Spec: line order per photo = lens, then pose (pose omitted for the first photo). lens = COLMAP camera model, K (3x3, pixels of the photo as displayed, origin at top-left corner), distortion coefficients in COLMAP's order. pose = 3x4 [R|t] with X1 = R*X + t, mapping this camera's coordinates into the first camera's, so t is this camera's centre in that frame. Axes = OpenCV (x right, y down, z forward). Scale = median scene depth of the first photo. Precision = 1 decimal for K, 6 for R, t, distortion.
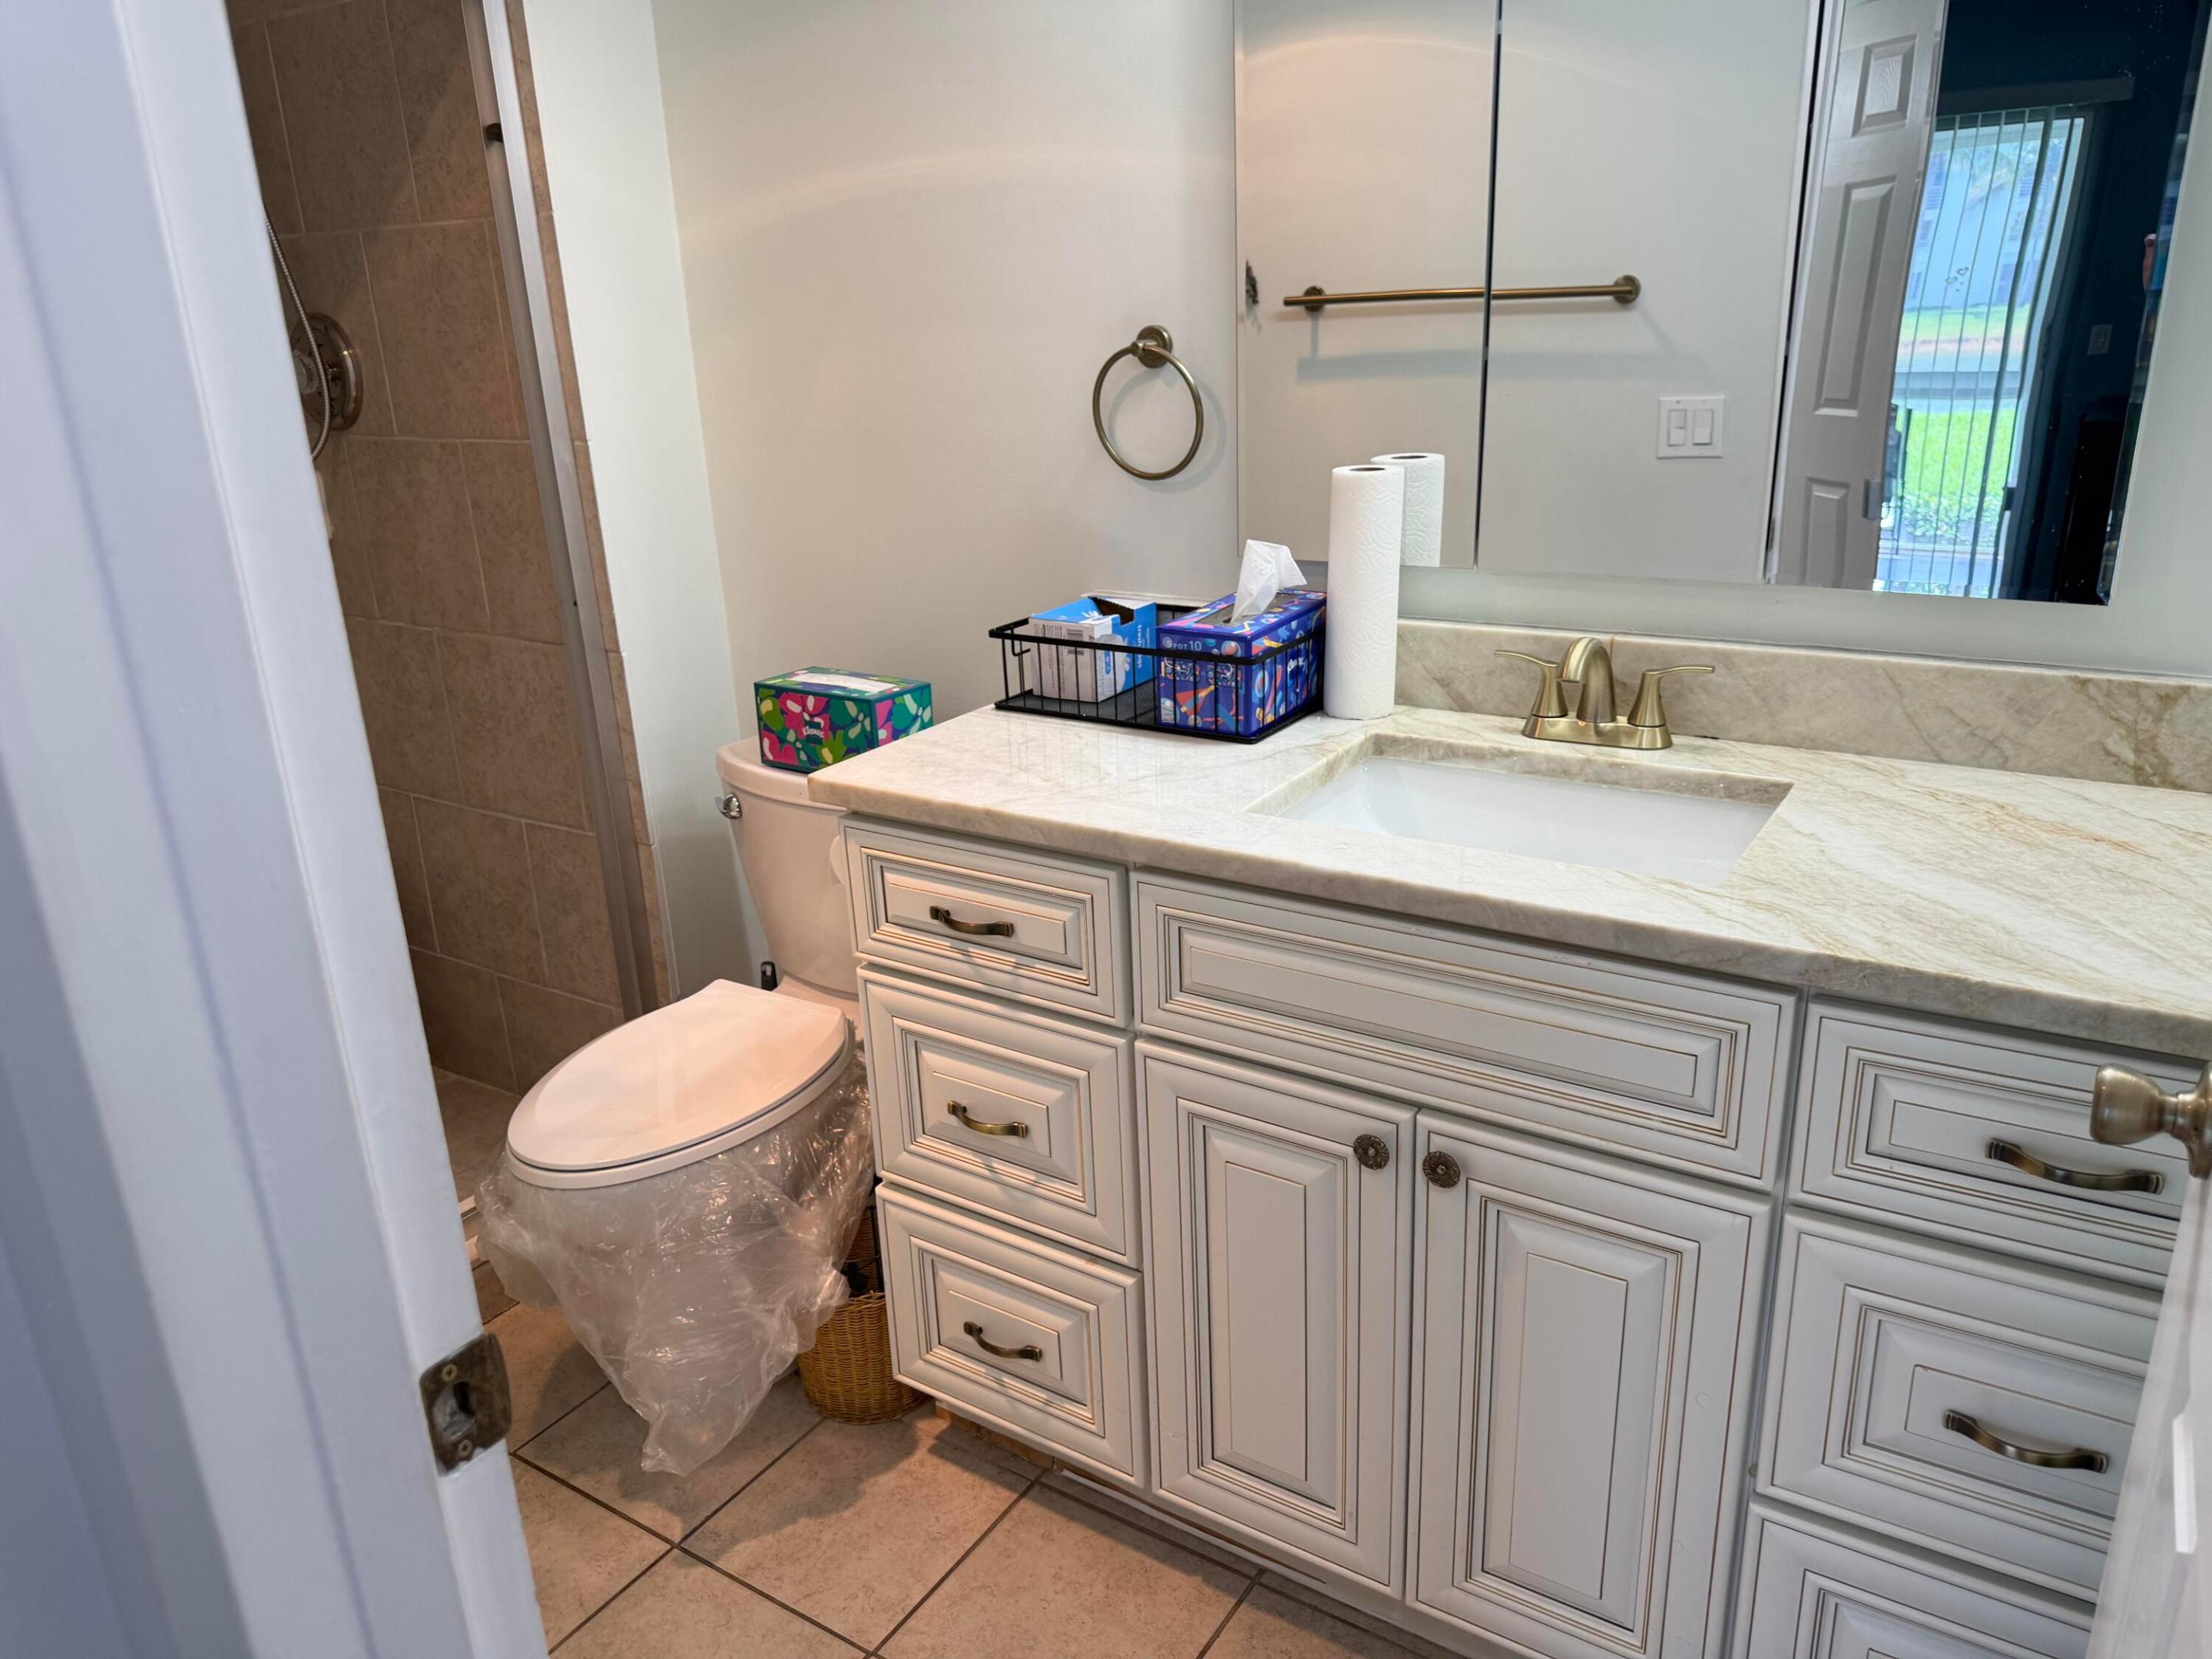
lens RADIAL K [[1554.5, 0, 1108.1], [0, 1554.5, 829.0], [0, 0, 1]] dist [0.004300, 0.000623]
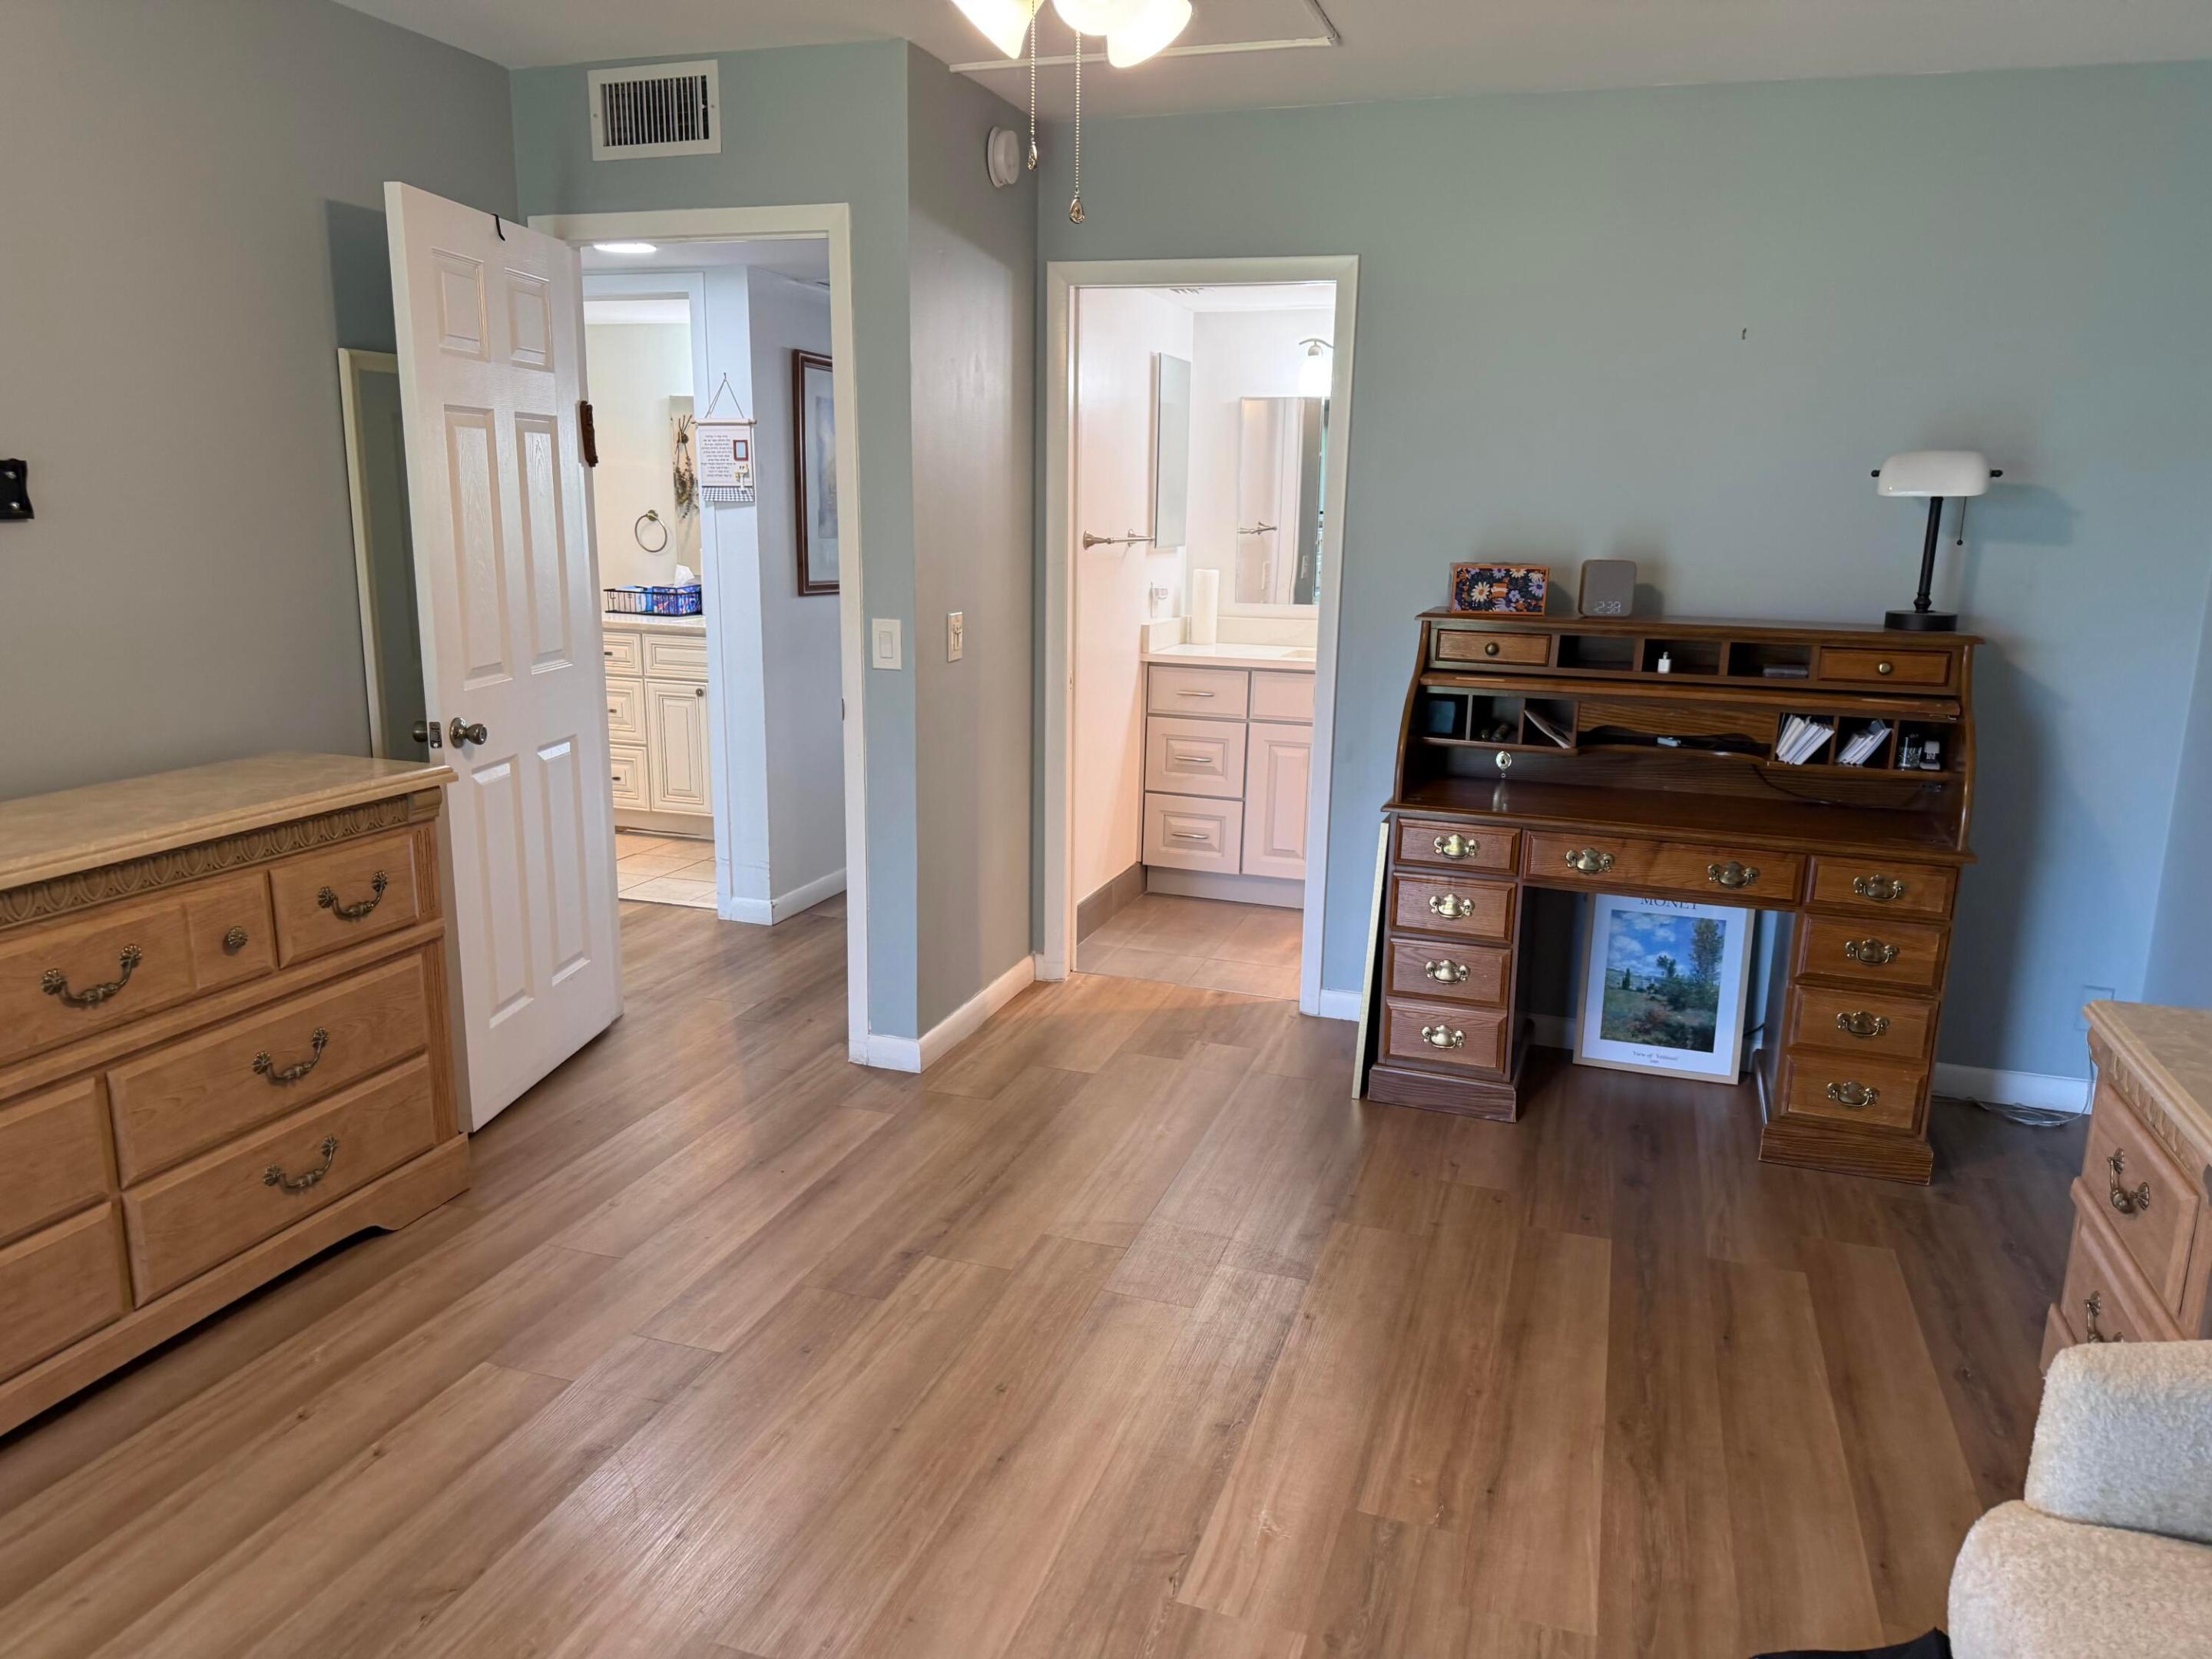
lens RADIAL K [[1554.5, 0, 1110.6], [0, 1554.5, 830.3], [0, 0, 1]] dist [0.004300, 0.000623]
pose [[0.965174, -0.009499, 0.261437, 0.118079], [0.042527, 0.991745, -0.120966, 0.999775], [-0.258130, 0.127871, 0.957610, -2.934964]]
